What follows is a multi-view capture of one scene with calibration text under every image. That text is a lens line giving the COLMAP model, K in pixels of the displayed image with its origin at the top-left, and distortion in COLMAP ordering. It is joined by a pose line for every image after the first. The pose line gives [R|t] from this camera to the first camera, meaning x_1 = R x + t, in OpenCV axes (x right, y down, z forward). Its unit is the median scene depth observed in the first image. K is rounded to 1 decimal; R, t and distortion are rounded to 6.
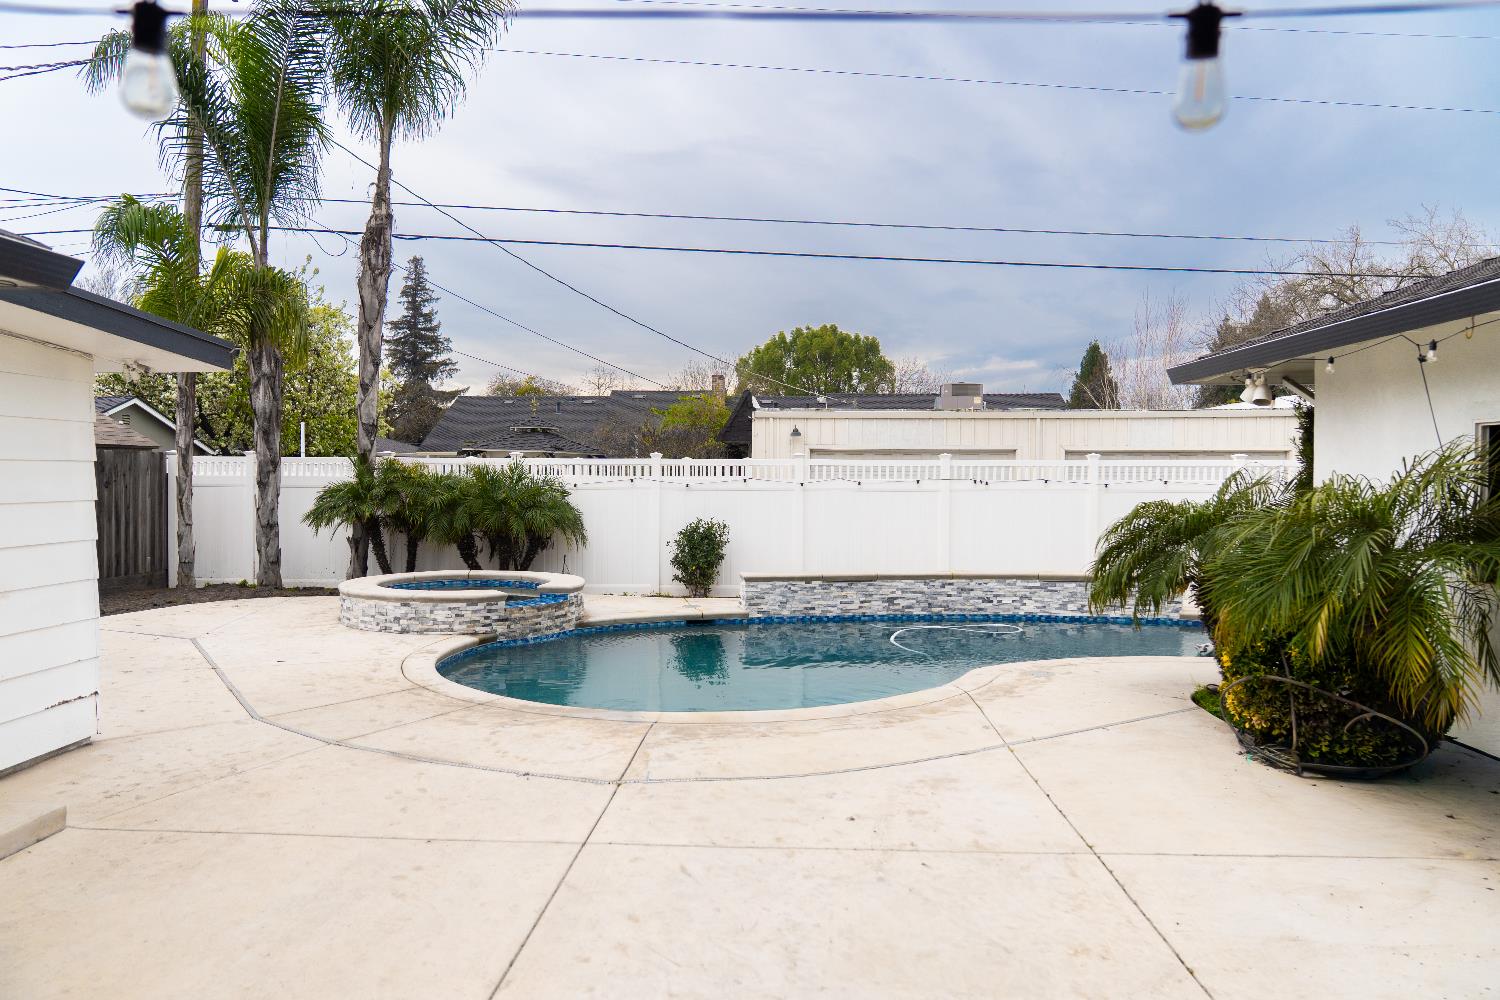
lens RADIAL K [[1024.4, 0, 744.1], [0, 1024.4, 493.6], [0, 0, 1]] dist [-0.032331, 0.001392]
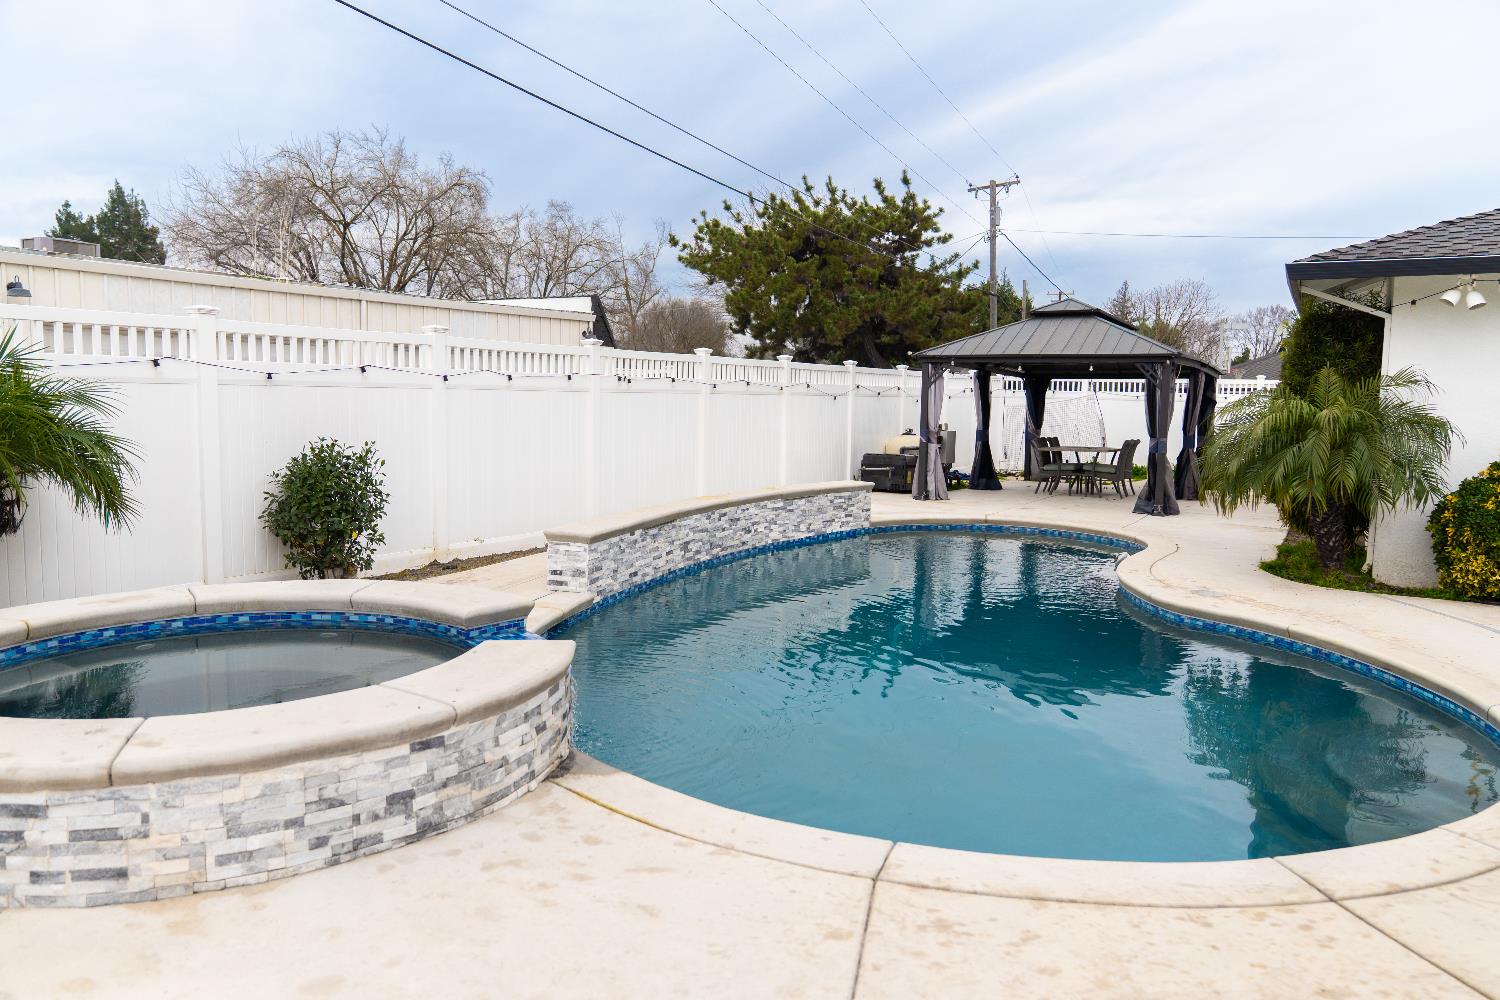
lens RADIAL K [[1024.4, 0, 744.1], [0, 1024.4, 493.6], [0, 0, 1]] dist [-0.032331, 0.001392]
pose [[0.454662, -0.079167, 0.887139, -0.461633], [0.001512, 0.996109, 0.088116, 0.007067], [-0.890663, -0.038722, 0.453013, 0.654916]]
